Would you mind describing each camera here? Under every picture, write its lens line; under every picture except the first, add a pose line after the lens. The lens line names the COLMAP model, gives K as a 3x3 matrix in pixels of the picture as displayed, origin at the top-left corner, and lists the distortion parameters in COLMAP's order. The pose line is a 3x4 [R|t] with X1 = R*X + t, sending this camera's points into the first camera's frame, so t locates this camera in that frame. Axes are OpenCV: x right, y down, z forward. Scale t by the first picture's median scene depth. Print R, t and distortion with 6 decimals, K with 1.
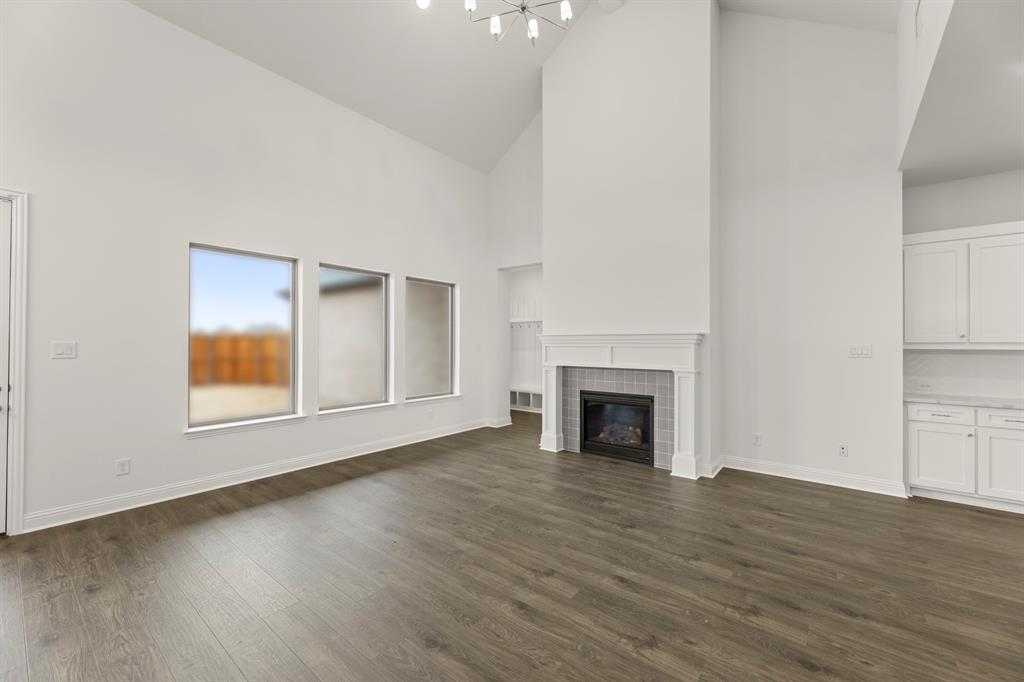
lens RADIAL K [[408.9, 0, 506.6], [0, 408.9, 337.6], [0, 0, 1]] dist [-0.001323, -0.000182]
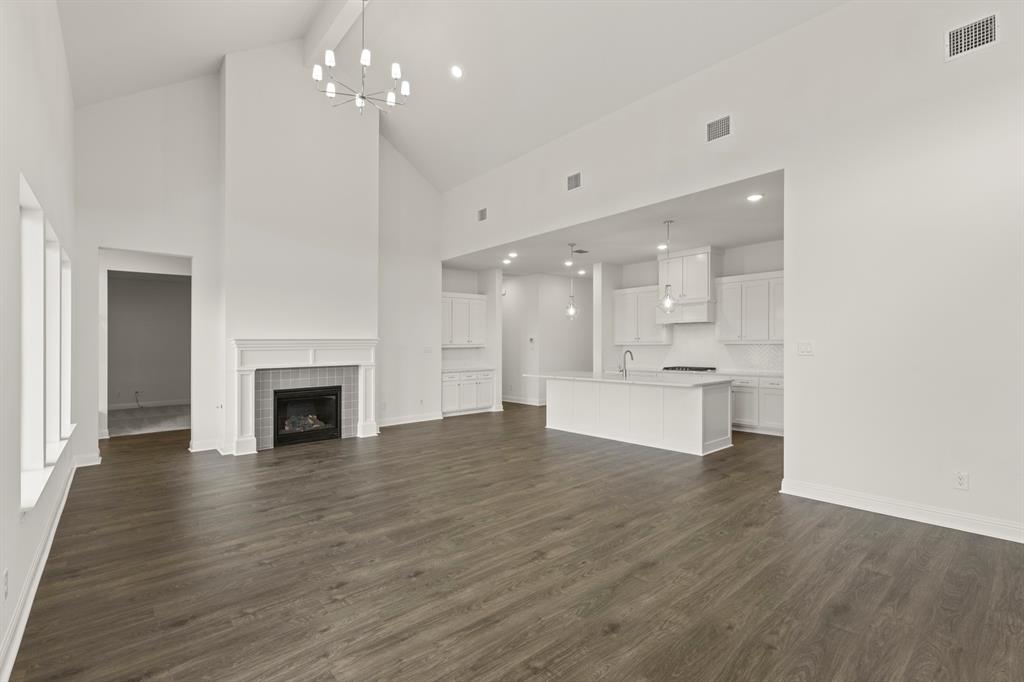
lens RADIAL K [[455.9, 0, 514.9], [0, 455.9, 342.5], [0, 0, 1]] dist [-0.000034, 0.000257]
pose [[0.181916, -0.001404, 0.983313, -1.054696], [-0.001311, 0.999998, 0.001670, -0.001283], [-0.983313, -0.001592, 0.181913, 0.177990]]
